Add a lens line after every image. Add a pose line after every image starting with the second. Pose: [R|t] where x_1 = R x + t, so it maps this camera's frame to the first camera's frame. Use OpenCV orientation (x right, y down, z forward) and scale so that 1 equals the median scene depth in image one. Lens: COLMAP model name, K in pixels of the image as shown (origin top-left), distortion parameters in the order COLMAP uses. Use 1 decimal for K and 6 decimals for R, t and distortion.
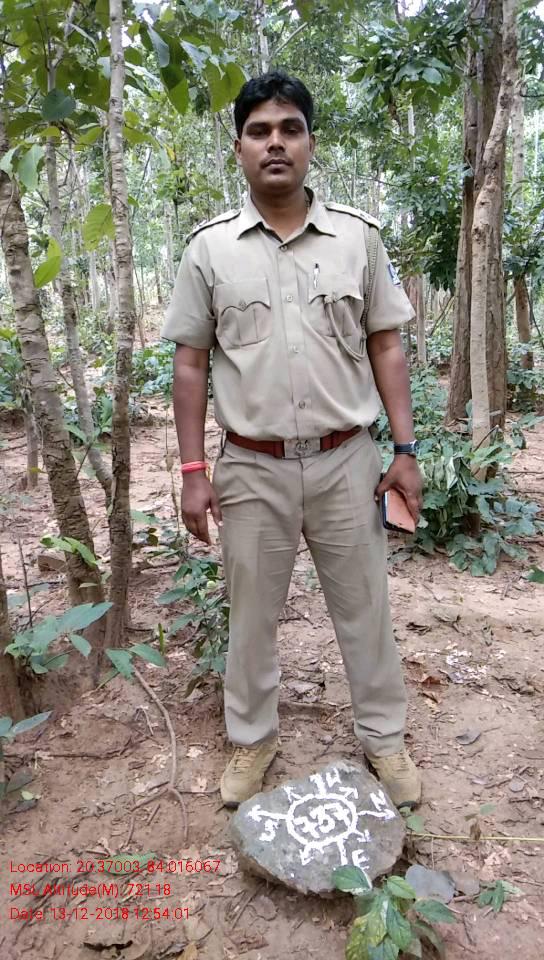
lens RADIAL K [[763.1, 0, 272.0], [0, 763.1, 480.0], [0, 0, 1]] dist [0.080431, -0.192345]
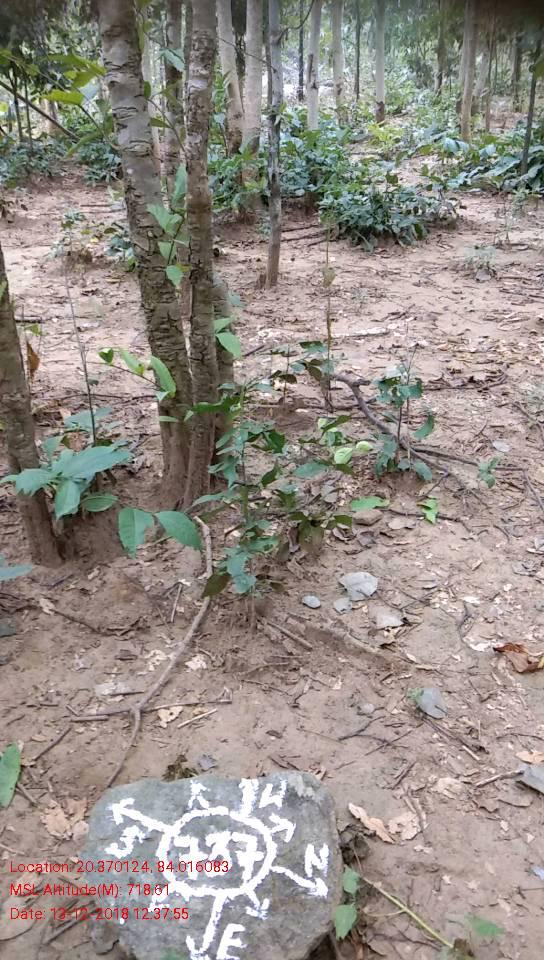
lens RADIAL K [[763.1, 0, 272.0], [0, 763.1, 480.0], [0, 0, 1]] dist [0.080431, -0.192345]
pose [[0.878473, 0.236342, -0.415244, 0.228192], [-0.128133, 0.953788, 0.271790, -0.037401], [0.460290, -0.185554, 0.868160, 0.380120]]
